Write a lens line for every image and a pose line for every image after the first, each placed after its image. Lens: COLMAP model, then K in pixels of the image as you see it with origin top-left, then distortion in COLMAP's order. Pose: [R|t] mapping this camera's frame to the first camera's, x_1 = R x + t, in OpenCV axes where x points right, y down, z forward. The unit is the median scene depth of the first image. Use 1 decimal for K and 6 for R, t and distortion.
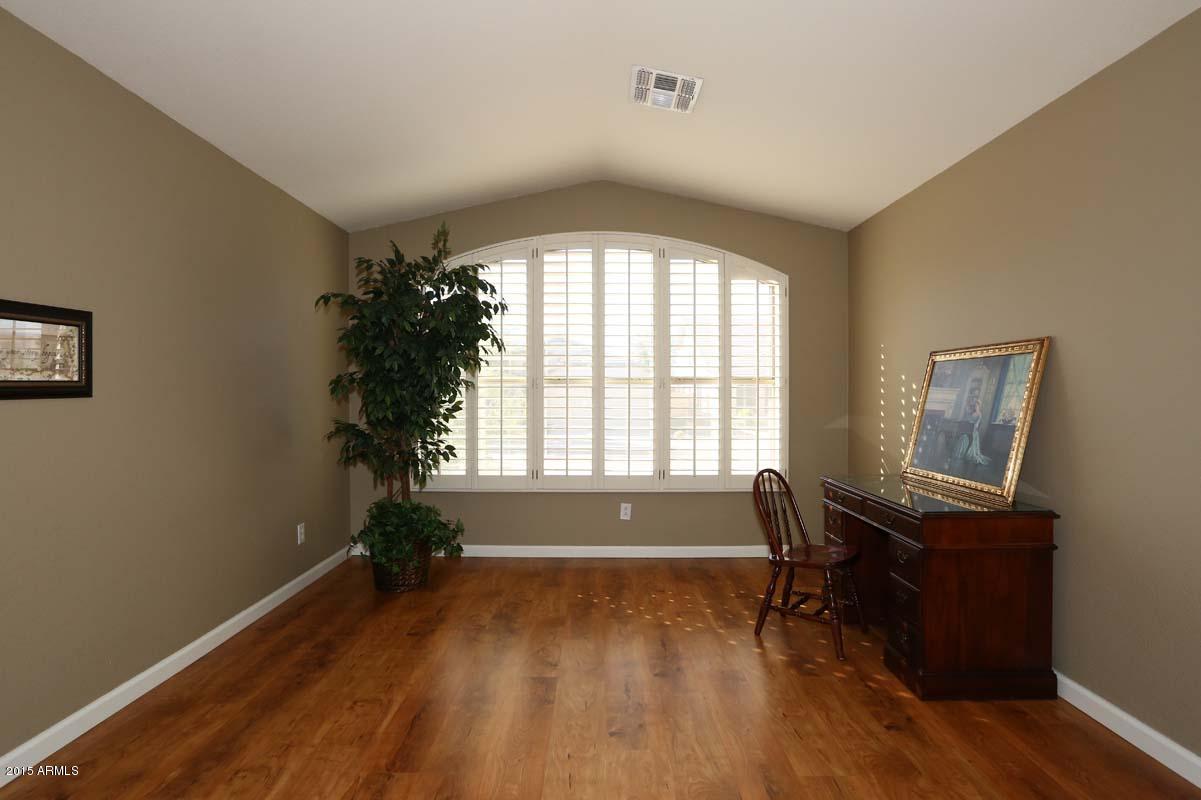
lens RADIAL K [[600.1, 0, 600.5], [0, 600.1, 400.0], [0, 0, 1]] dist [-0.031426, 0.000513]
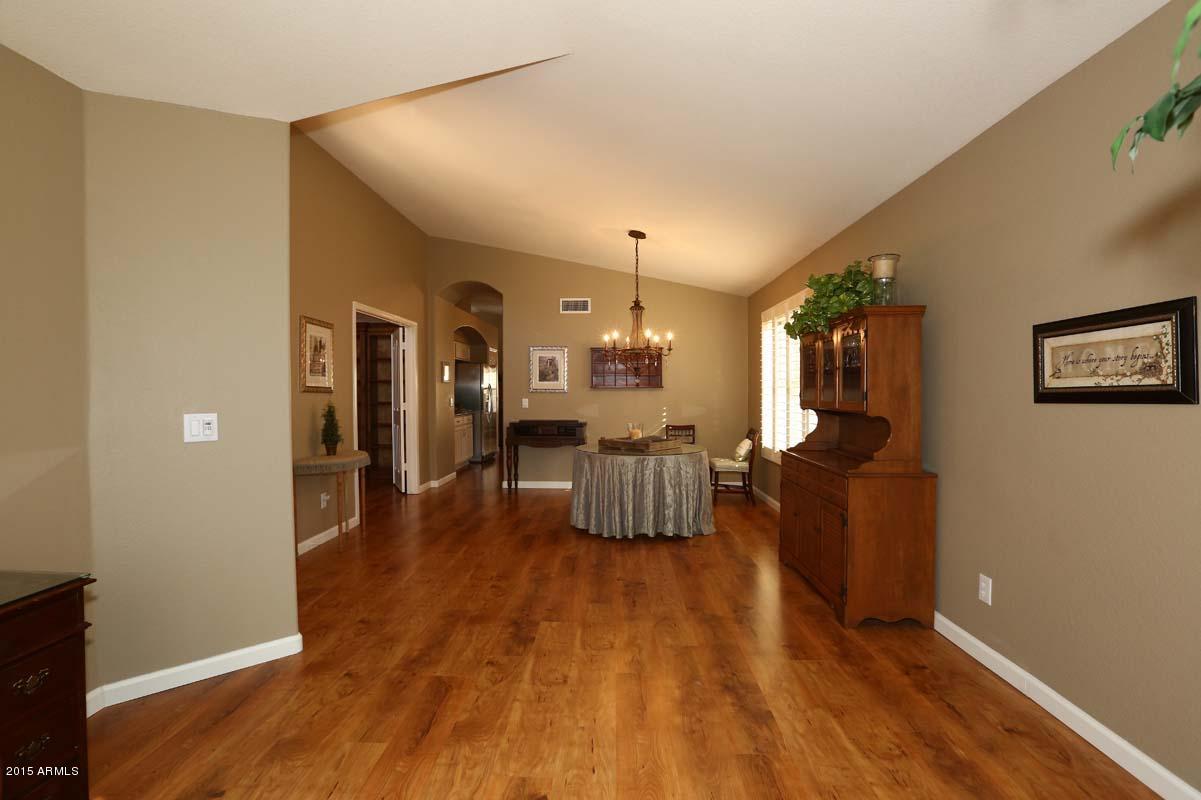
lens RADIAL K [[542.6, 0, 600.5], [0, 542.6, 400.0], [0, 0, 1]] dist [-0.023787, -0.000096]
pose [[-0.999440, 0.003167, 0.033308, -0.058195], [0.004023, 0.999662, 0.025683, -0.020505], [-0.033215, 0.025802, -0.999115, 1.133958]]
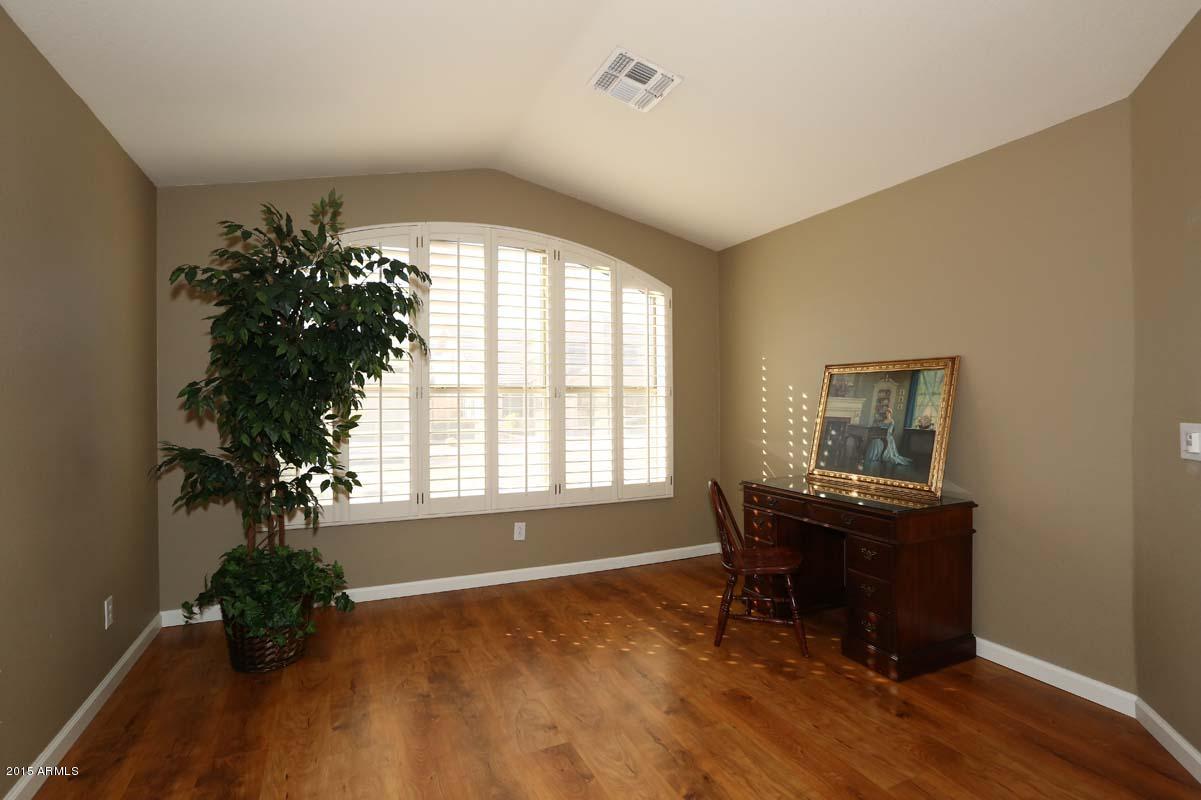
lens RADIAL K [[583.1, 0, 600.5], [0, 583.1, 400.0], [0, 0, 1]] dist [-0.029299, 0.001118]
pose [[0.910367, -0.006008, 0.413759, -0.287227], [0.009368, 0.999938, -0.006093, -0.012614], [-0.413697, 0.009423, 0.910366, 0.177017]]
